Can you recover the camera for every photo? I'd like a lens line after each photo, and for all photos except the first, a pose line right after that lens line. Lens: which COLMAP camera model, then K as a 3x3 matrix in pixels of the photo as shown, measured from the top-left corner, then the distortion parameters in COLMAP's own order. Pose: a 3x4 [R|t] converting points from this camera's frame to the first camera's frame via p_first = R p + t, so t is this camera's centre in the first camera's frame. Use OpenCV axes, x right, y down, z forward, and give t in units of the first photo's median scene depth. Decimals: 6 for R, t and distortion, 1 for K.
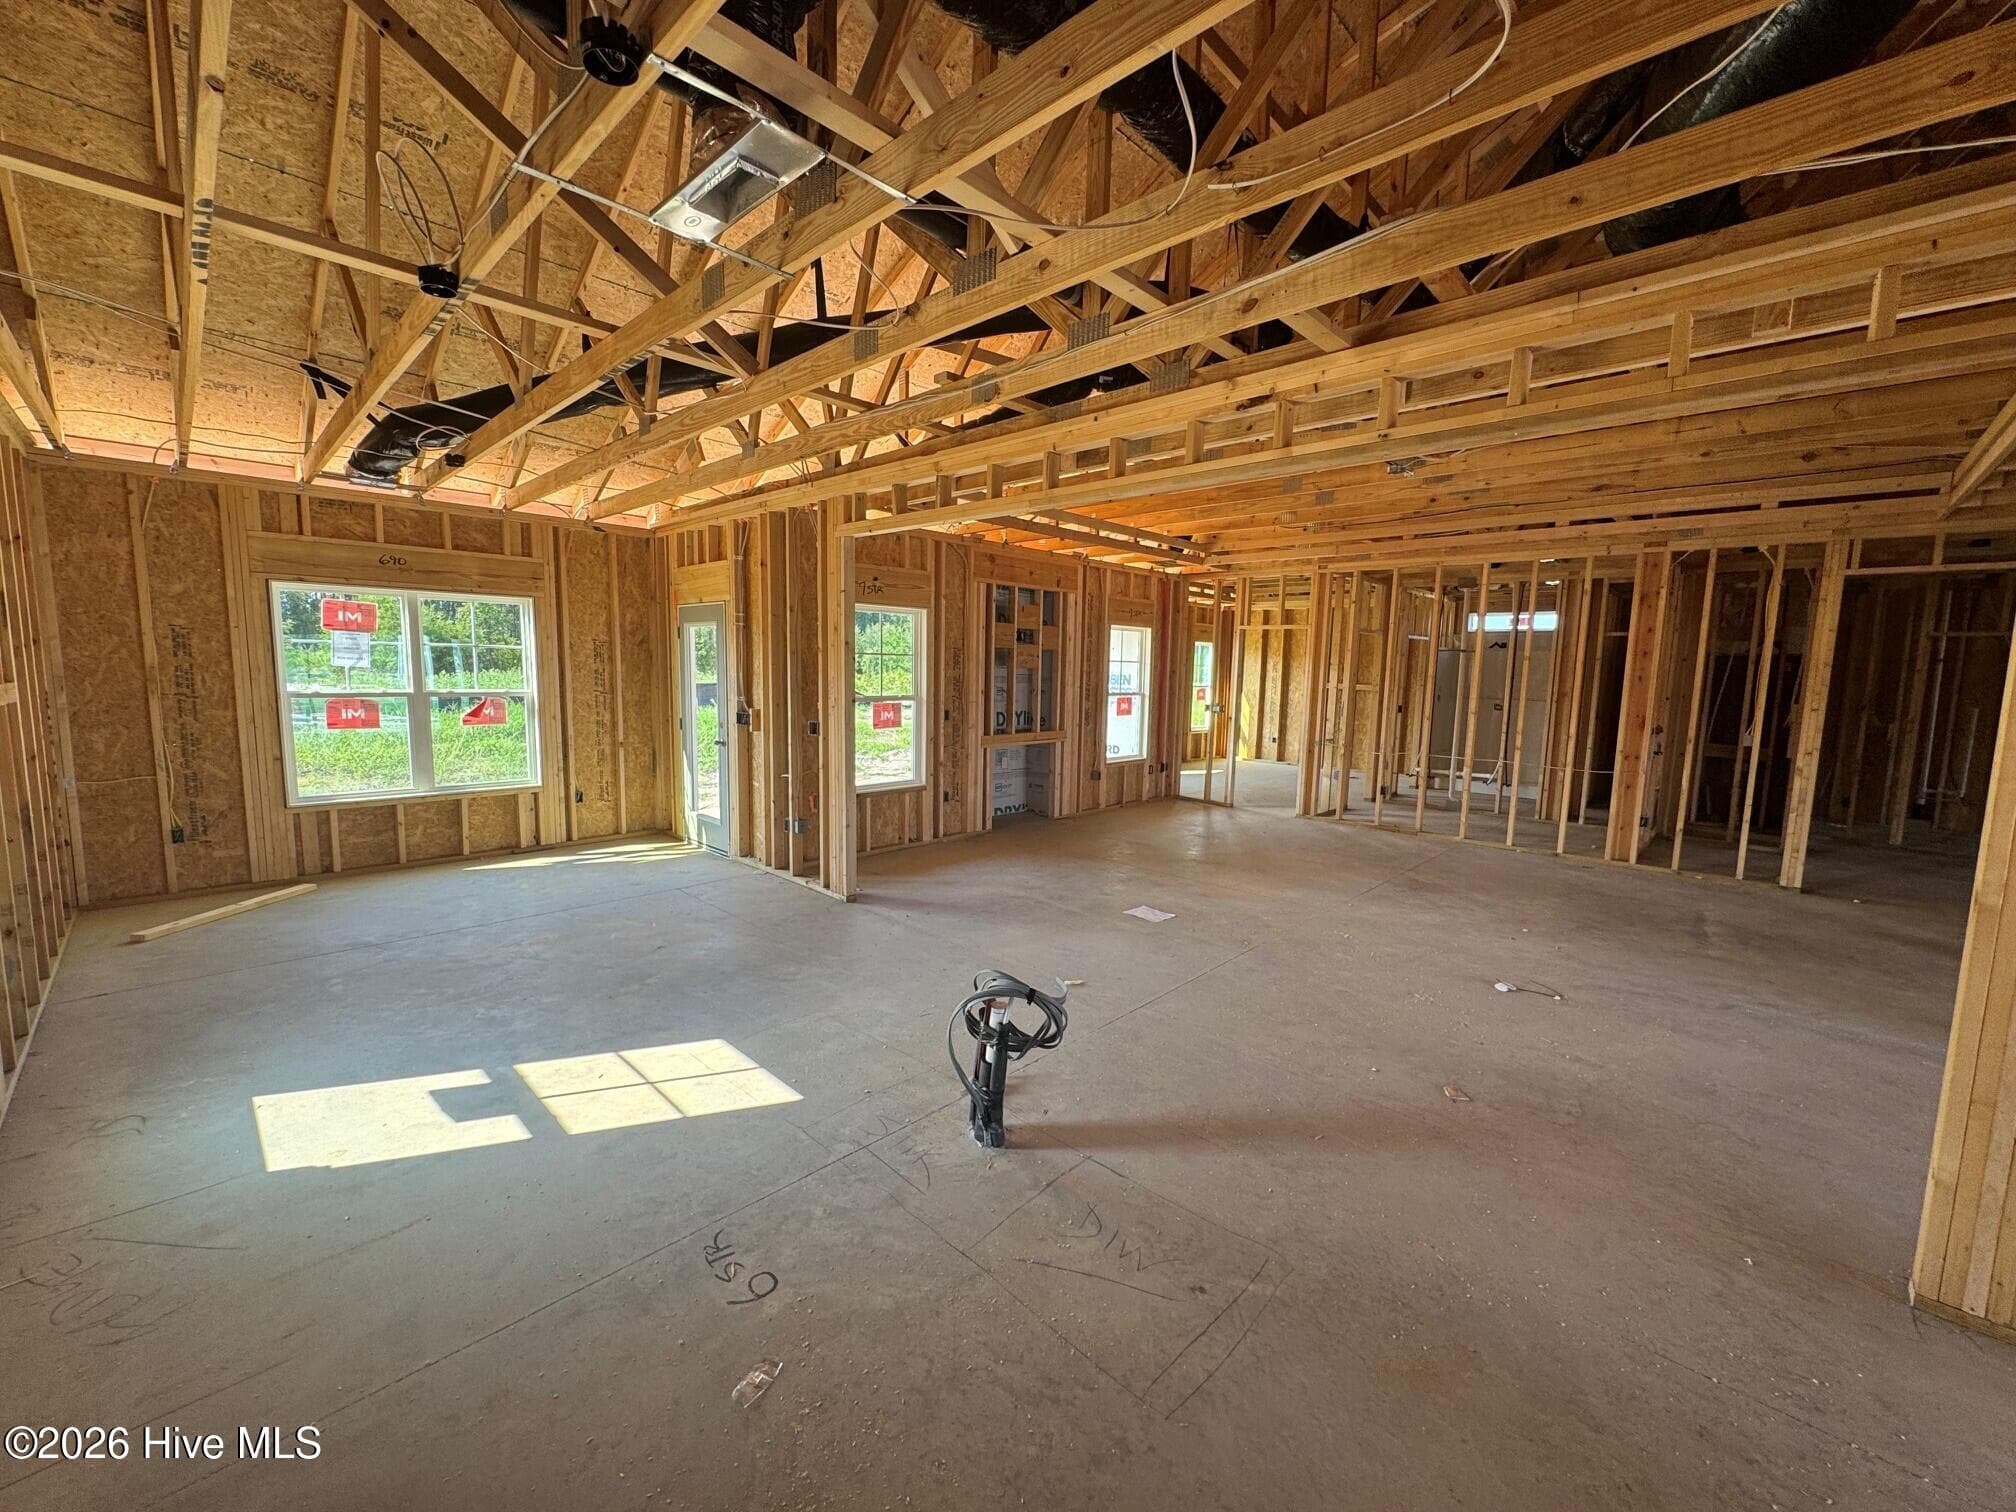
lens RADIAL K [[804.7, 0, 1008.0], [0, 804.7, 756.0], [0, 0, 1]] dist [0.000114, 0.000370]
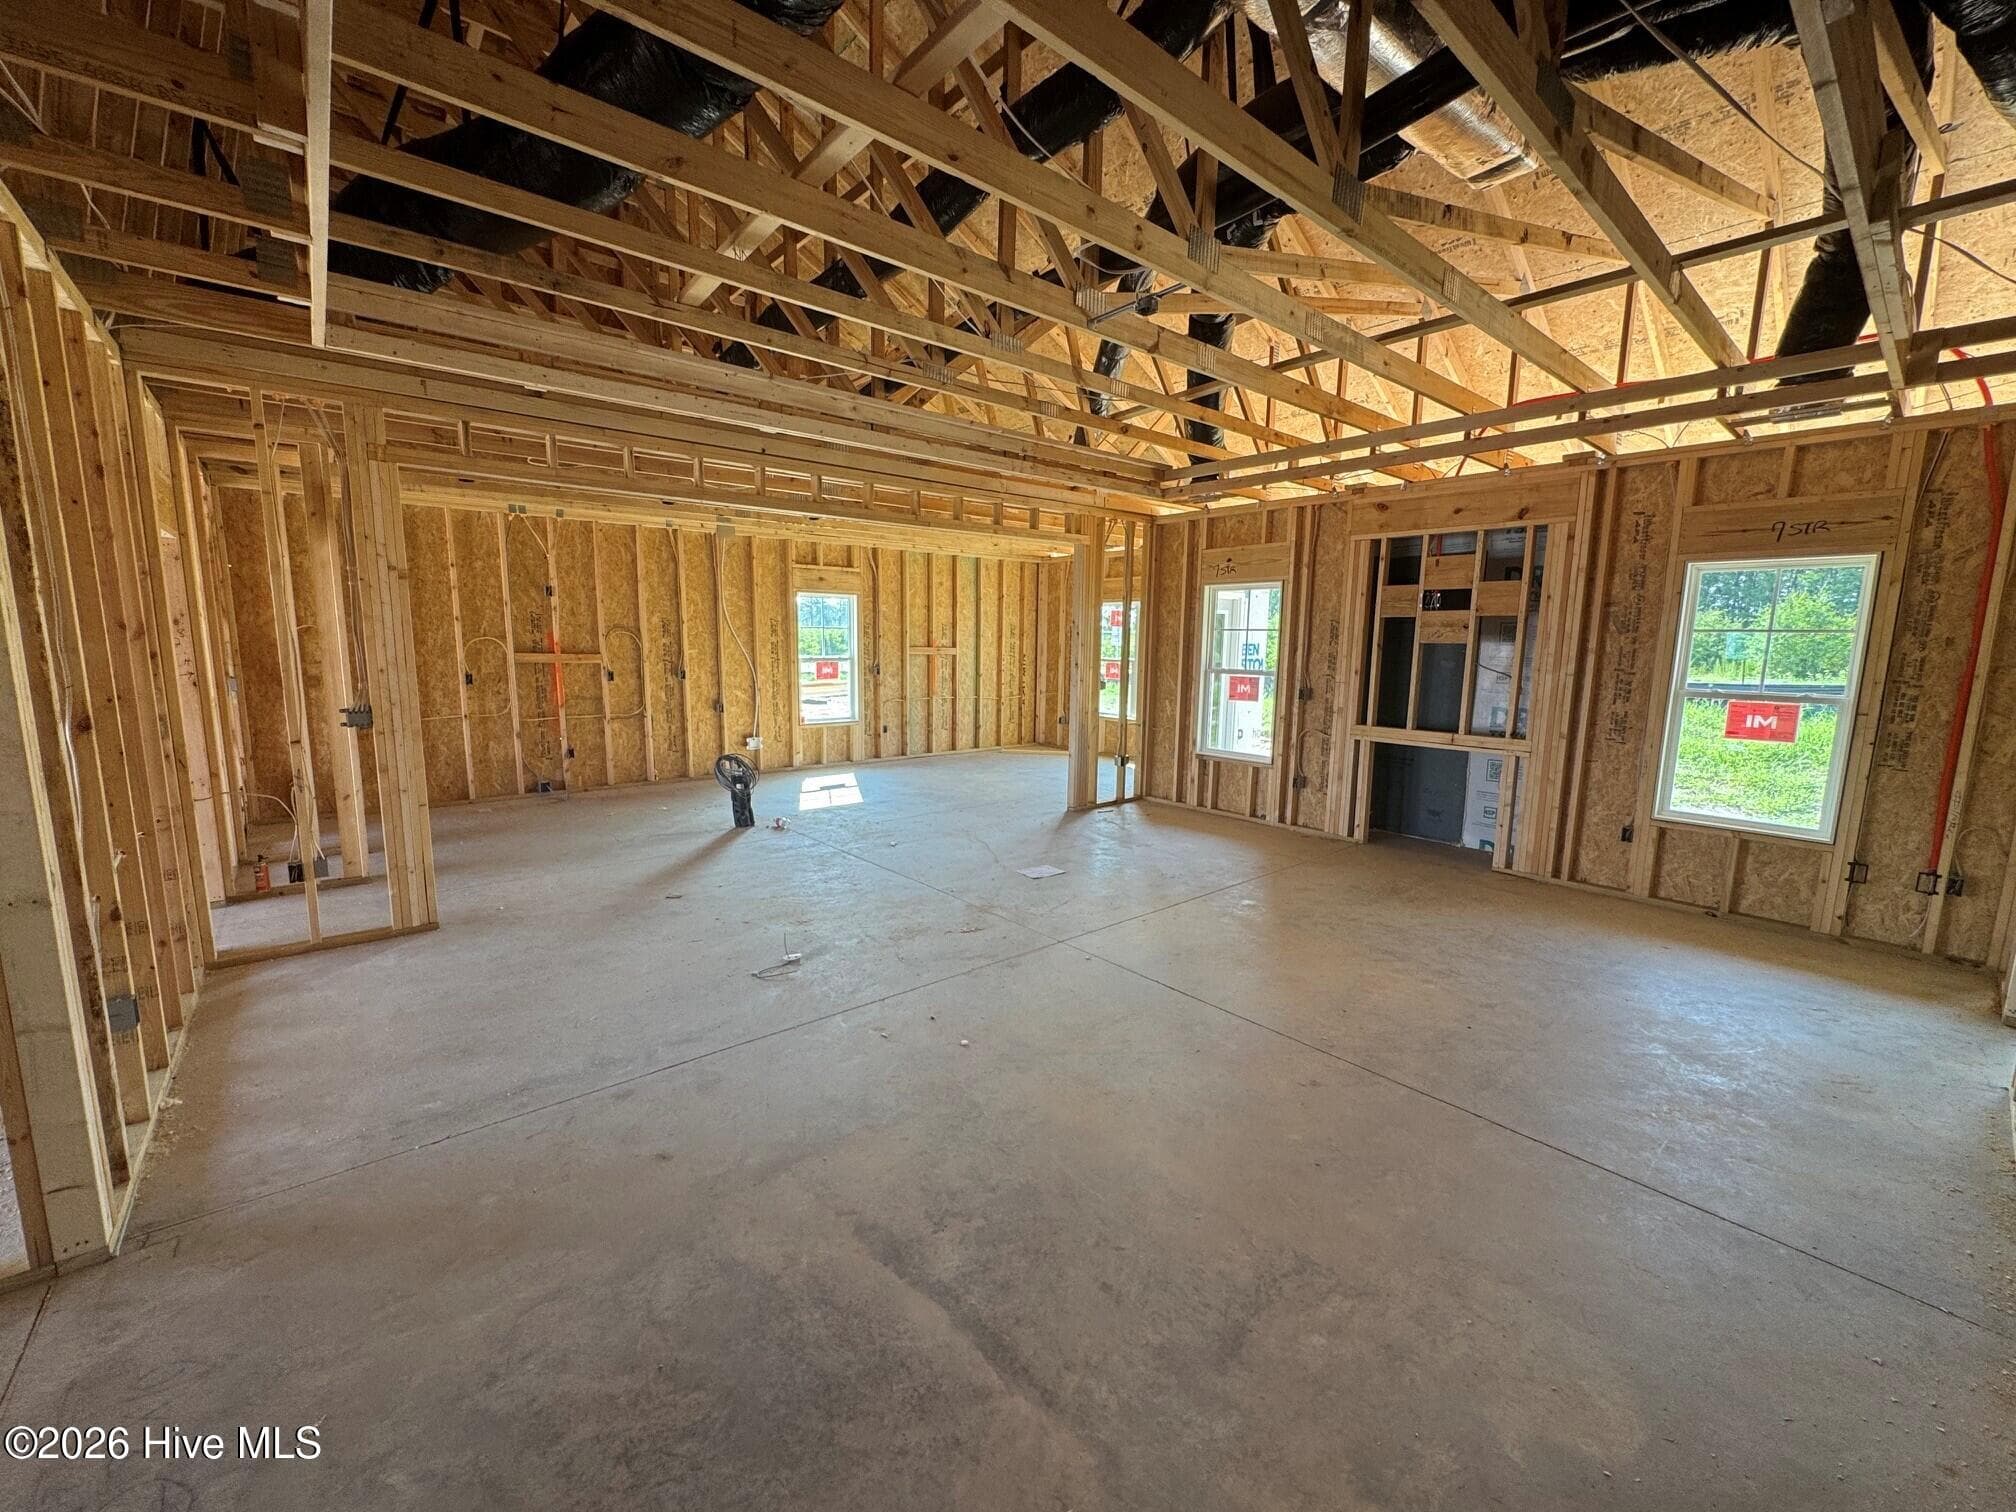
lens RADIAL K [[804.7, 0, 1008.0], [0, 804.7, 756.0], [0, 0, 1]] dist [0.000114, 0.000370]
pose [[-0.090103, 0.114715, -0.989304, 0.908509], [-0.132904, 0.983075, 0.126097, -0.054760], [0.987025, 0.142844, -0.073332, 0.779379]]
